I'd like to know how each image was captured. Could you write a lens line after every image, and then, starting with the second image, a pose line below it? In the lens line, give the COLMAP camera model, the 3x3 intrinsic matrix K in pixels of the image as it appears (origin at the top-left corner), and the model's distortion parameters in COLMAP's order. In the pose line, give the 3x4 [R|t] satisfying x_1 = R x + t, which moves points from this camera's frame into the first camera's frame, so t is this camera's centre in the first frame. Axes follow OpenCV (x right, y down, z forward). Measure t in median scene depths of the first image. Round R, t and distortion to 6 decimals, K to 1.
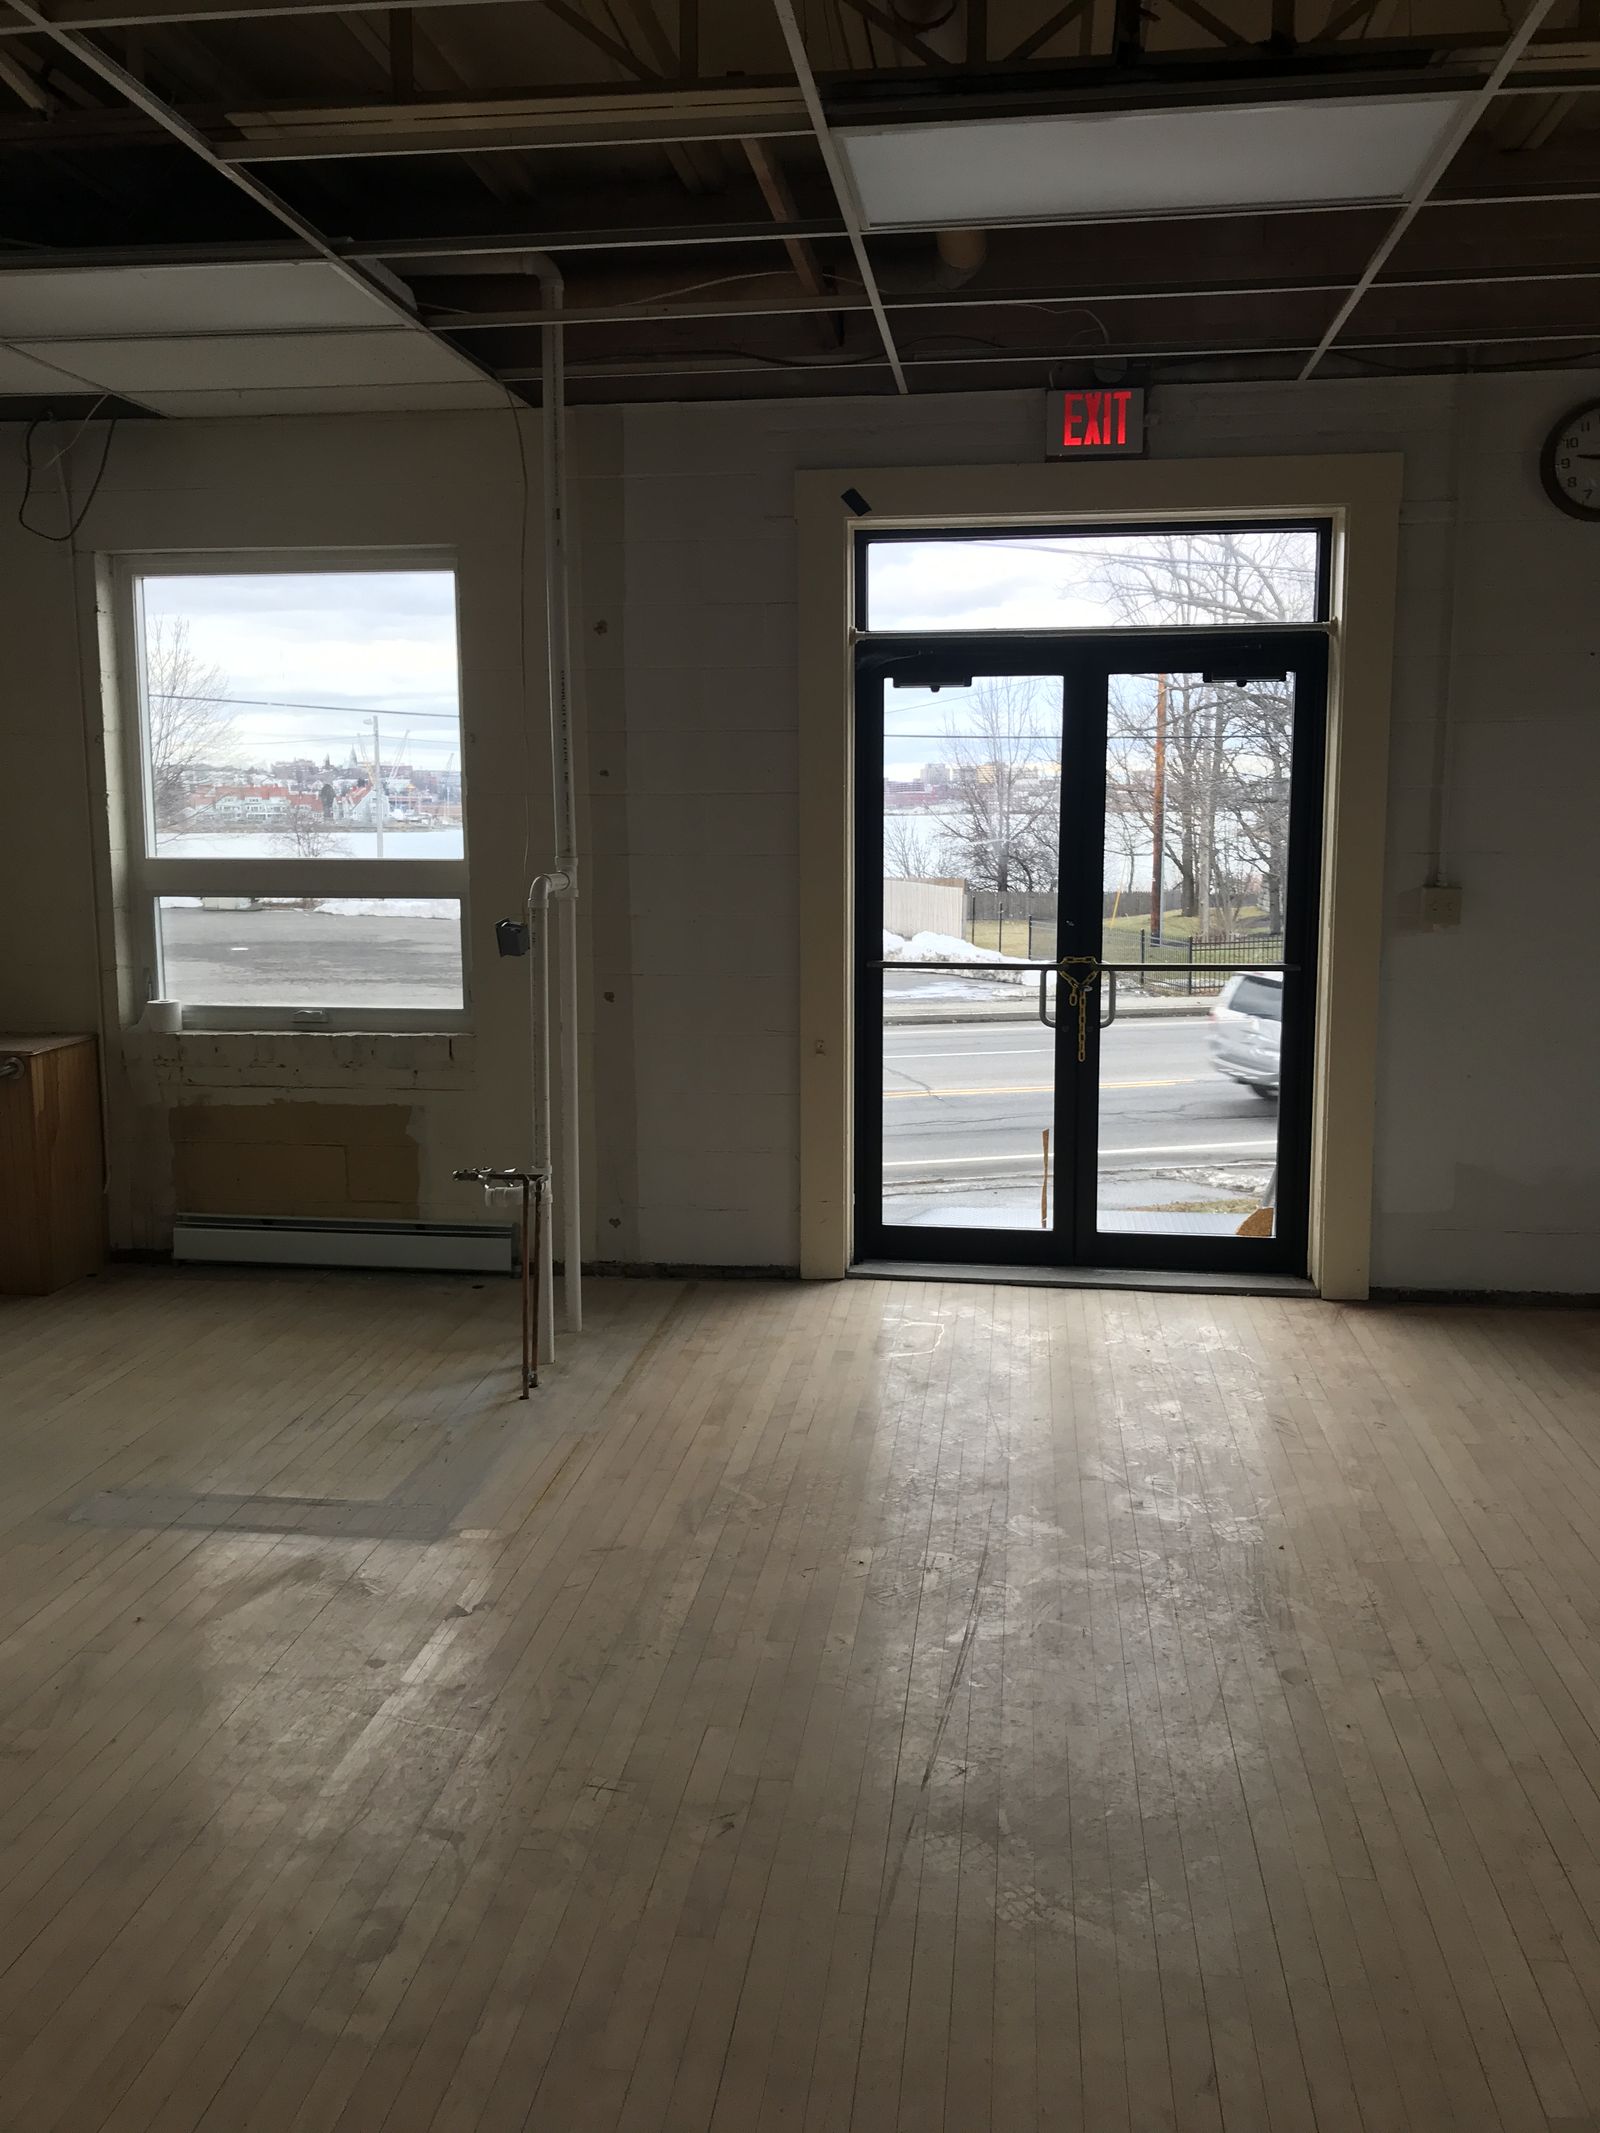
lens RADIAL K [[1766.8, 0, 792.0], [0, 1766.8, 1047.3], [0, 0, 1]] dist [0.065607, -0.009980]
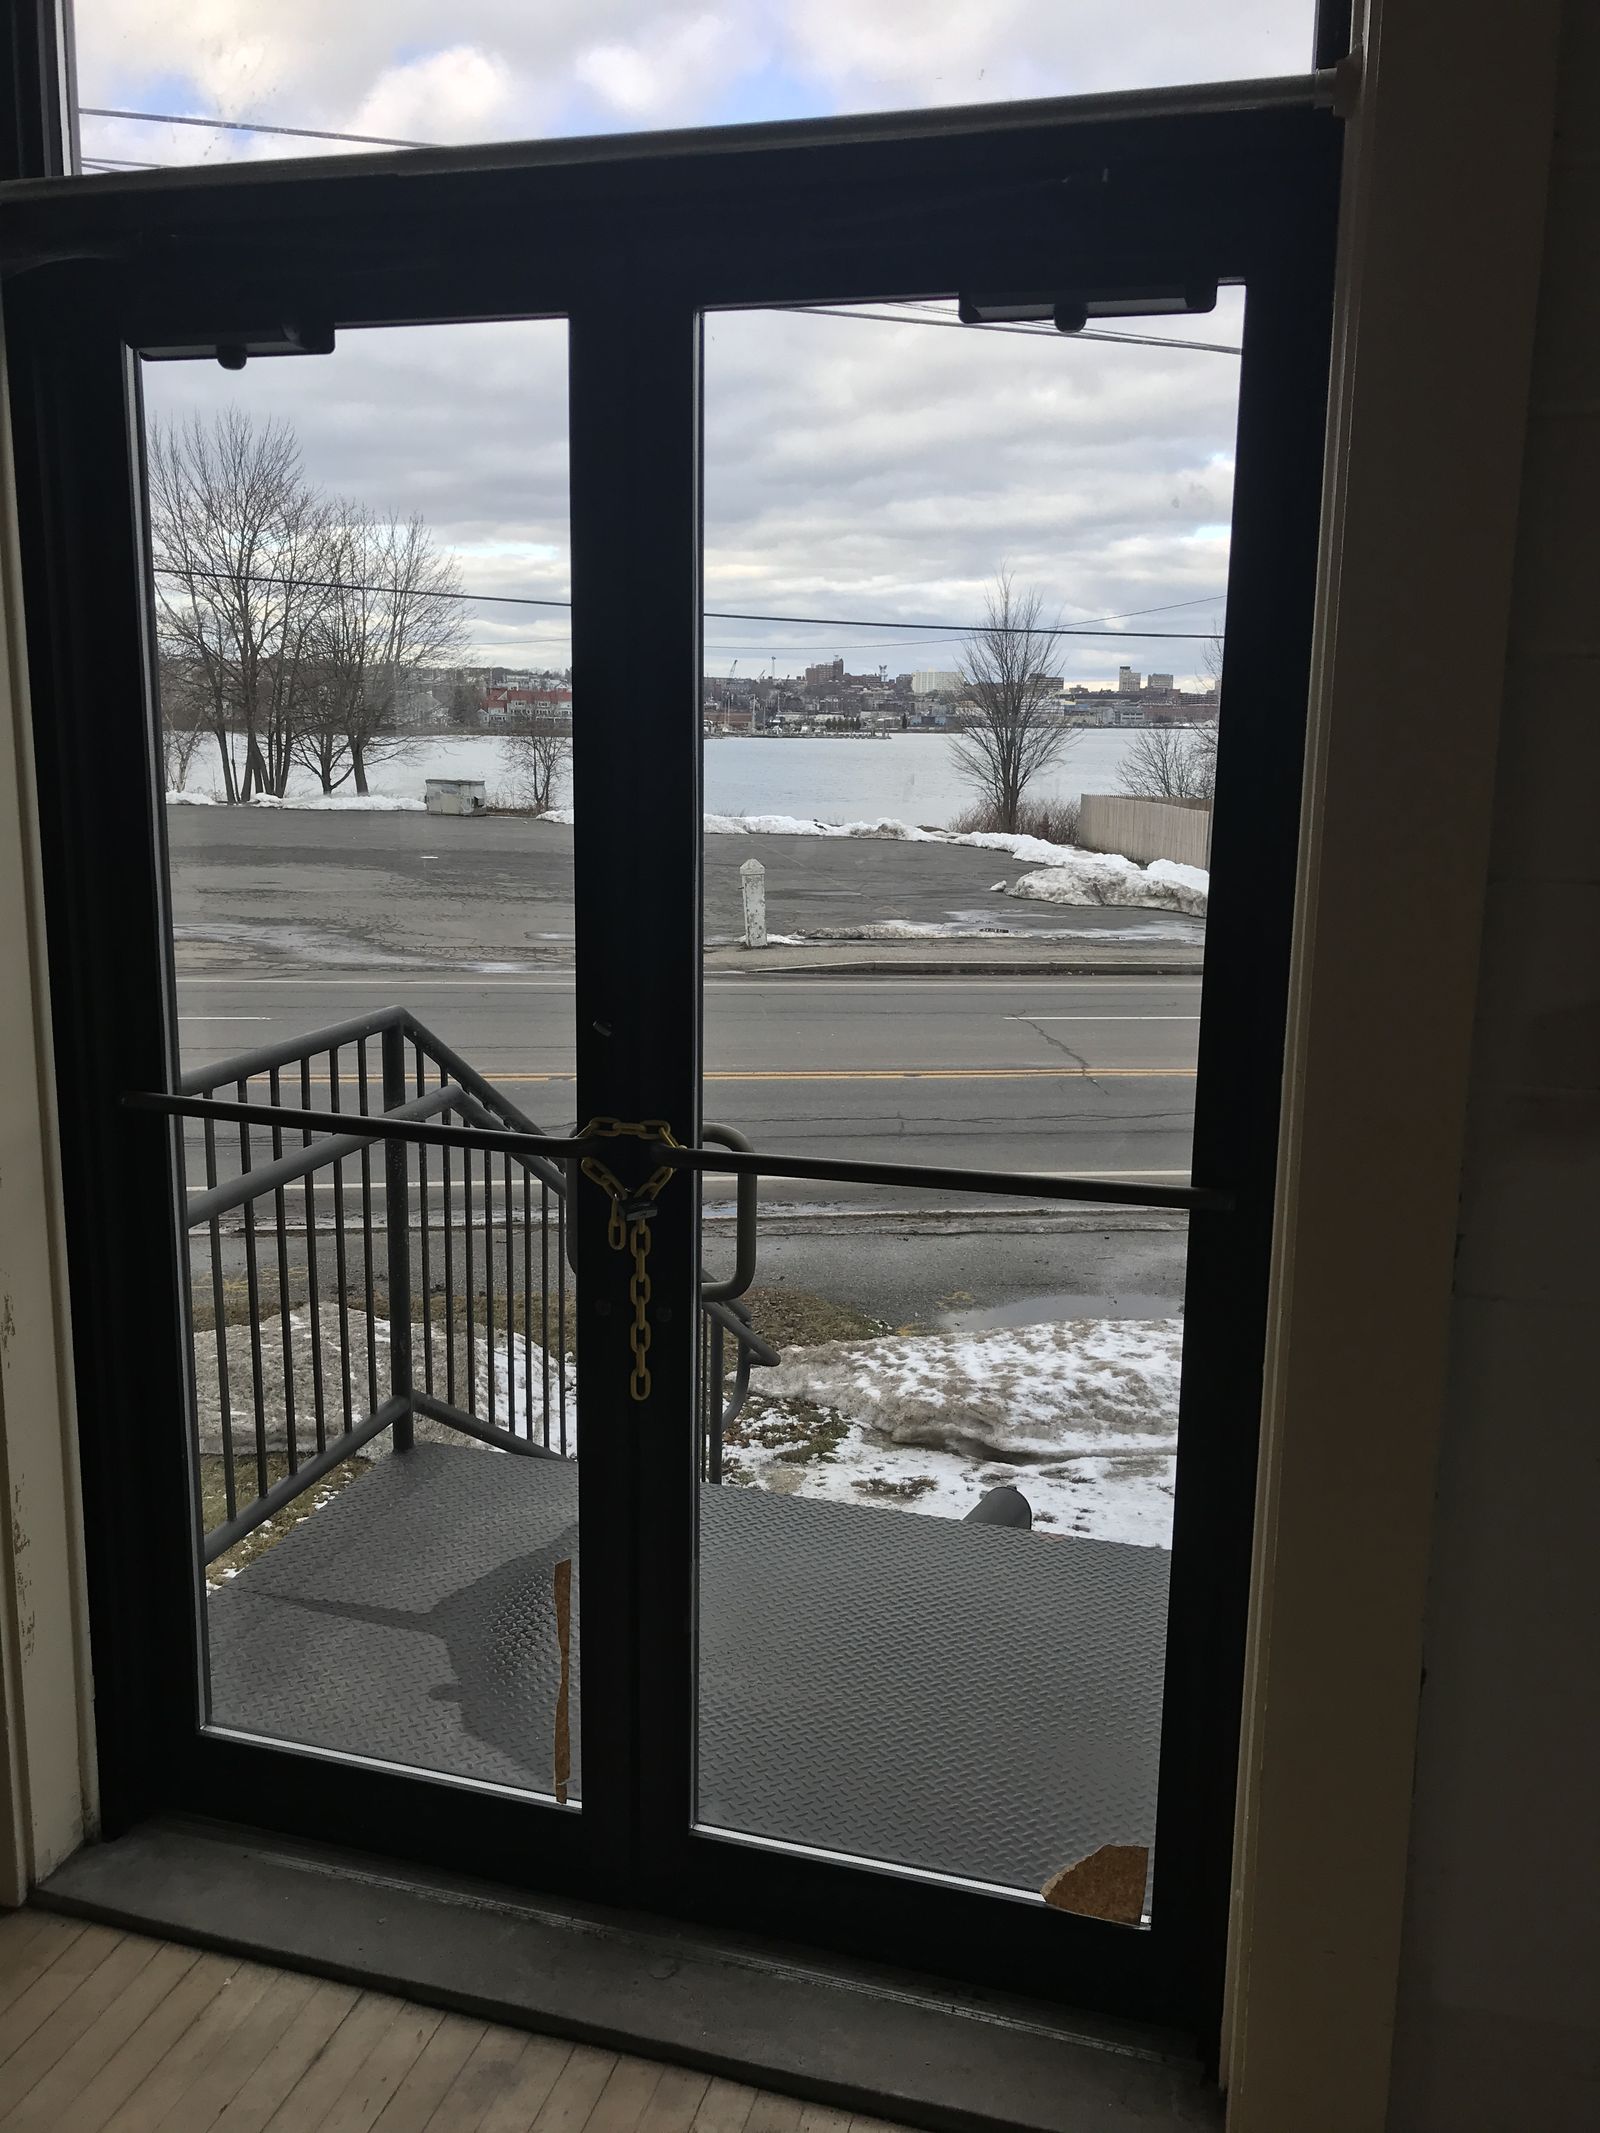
lens RADIAL K [[1766.8, 0, 794.3], [0, 1766.8, 1077.0], [0, 0, 1]] dist [0.065607, -0.009980]
pose [[0.987856, 0.047501, -0.147931, 0.245634], [-0.037655, 0.996929, 0.068663, -0.086733], [0.150739, -0.062259, 0.986611, 0.639280]]
